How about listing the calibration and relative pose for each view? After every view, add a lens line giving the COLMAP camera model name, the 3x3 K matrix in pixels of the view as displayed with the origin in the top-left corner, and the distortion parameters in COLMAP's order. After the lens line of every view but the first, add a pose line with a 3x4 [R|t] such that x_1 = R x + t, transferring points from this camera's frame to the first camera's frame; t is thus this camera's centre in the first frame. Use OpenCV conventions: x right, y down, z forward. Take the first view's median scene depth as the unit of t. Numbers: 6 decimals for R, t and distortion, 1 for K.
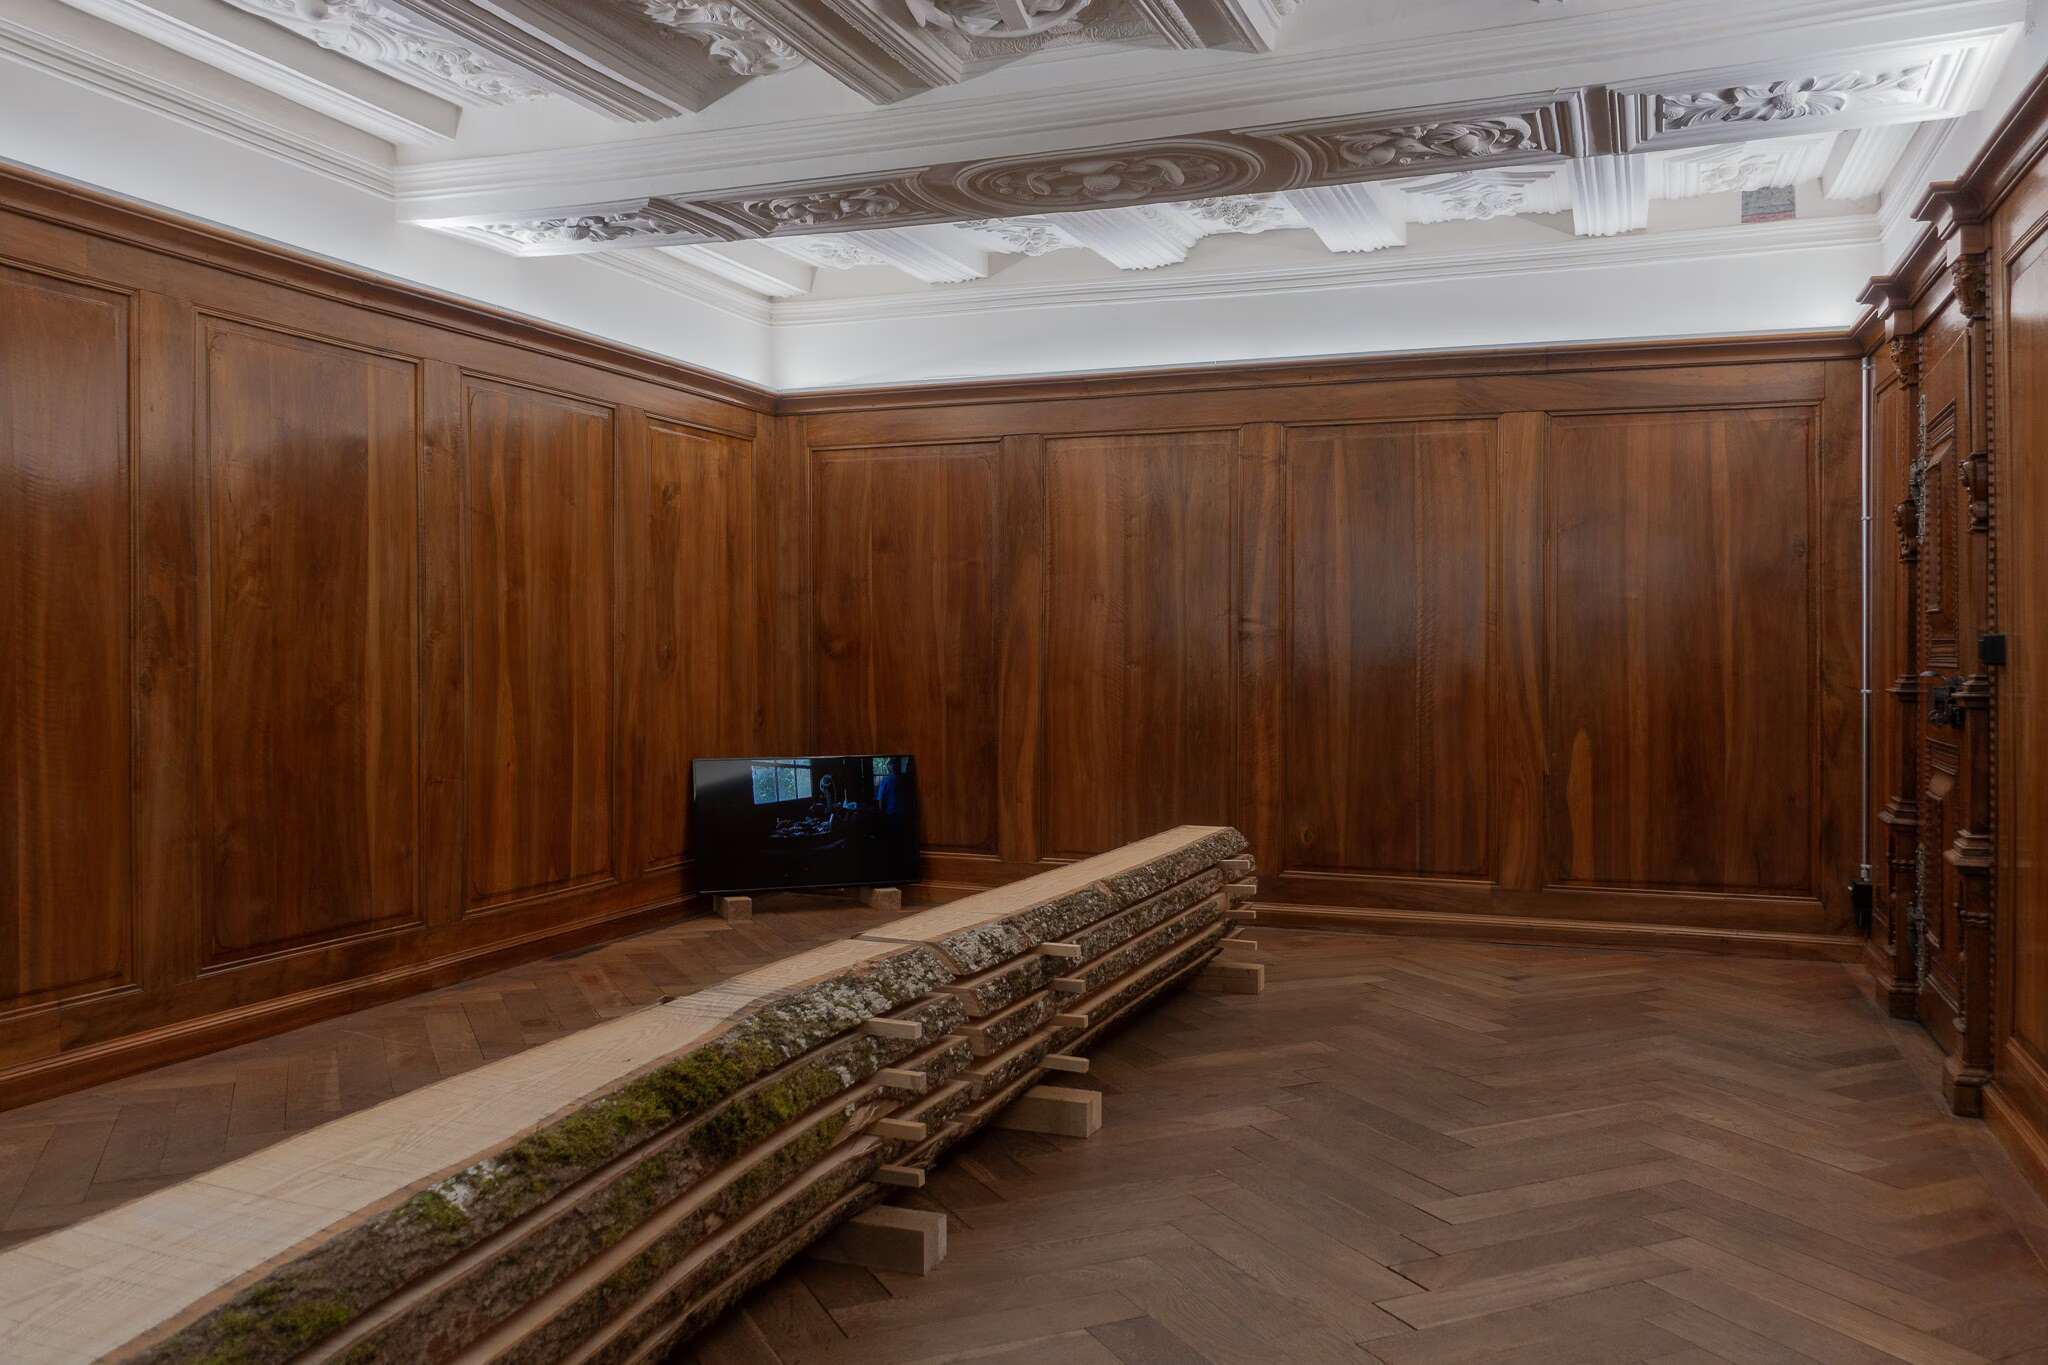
lens RADIAL K [[1629.6, 0, 1018.4], [0, 1629.6, 618.0], [0, 0, 1]] dist [-0.013798, -0.008753]
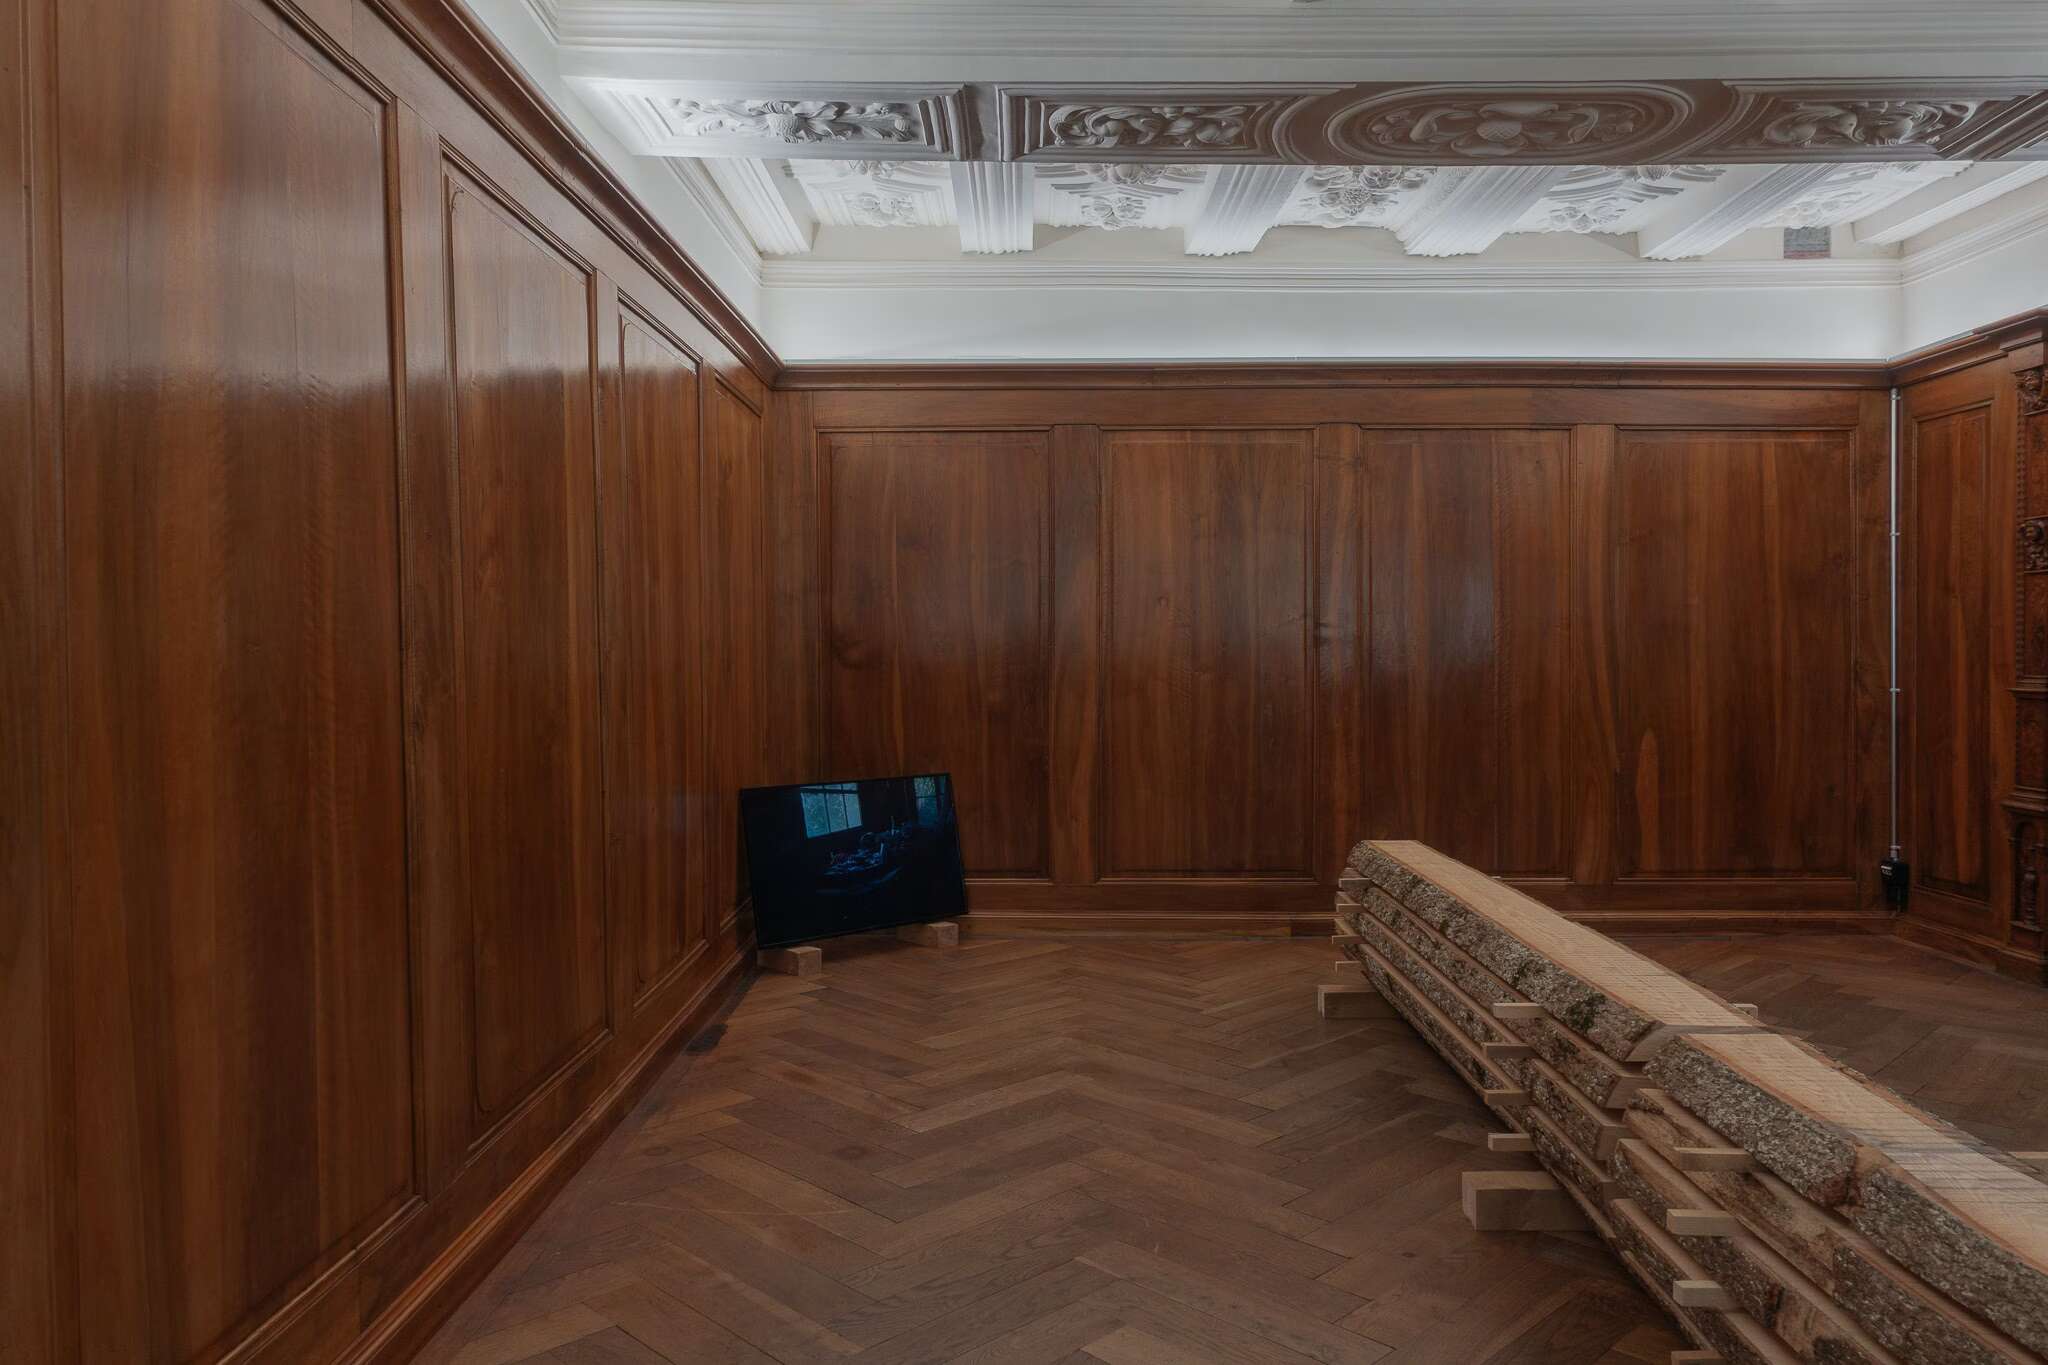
lens RADIAL K [[1453.1, 0, 1023.6], [0, 1453.1, 659.6], [0, 0, 1]] dist [0.001631, -0.002037]
pose [[0.931811, -0.007006, 0.362876, -0.379919], [-0.001833, 0.999710, 0.024008, 0.001464], [-0.362939, -0.023036, 0.931528, 0.277363]]
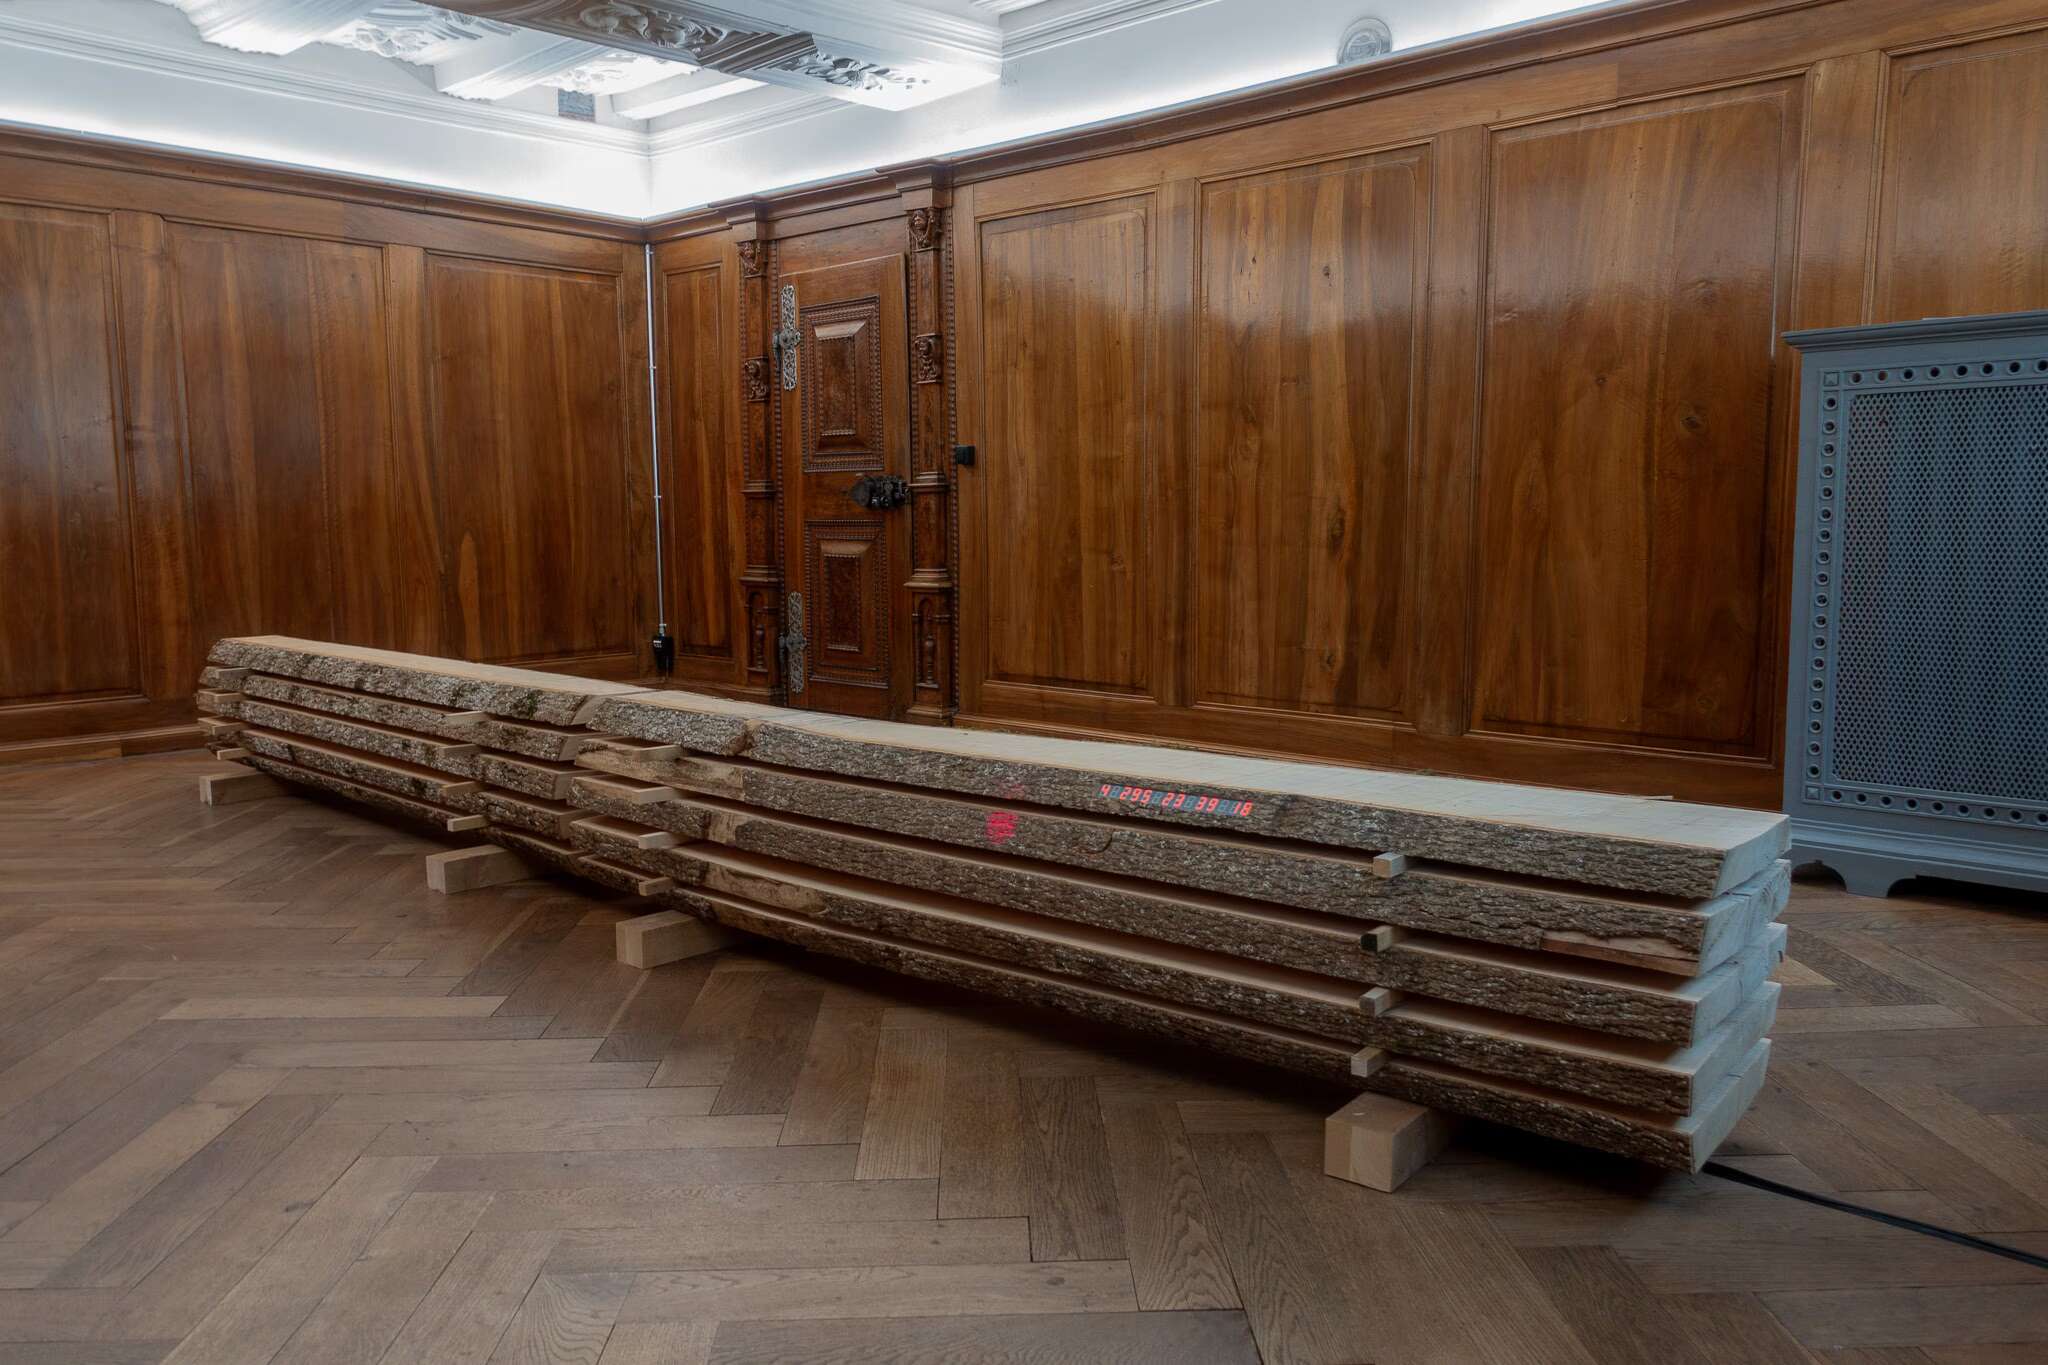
lens RADIAL K [[1550.1, 0, 1061.6], [0, 1550.1, 678.2], [0, 0, 1]] dist [-0.004140, 0.000996]
pose [[0.353027, -0.110735, 0.929037, -0.559291], [-0.010022, 0.992467, 0.122103, 0.032709], [-0.935559, -0.052416, 0.349258, 0.211972]]
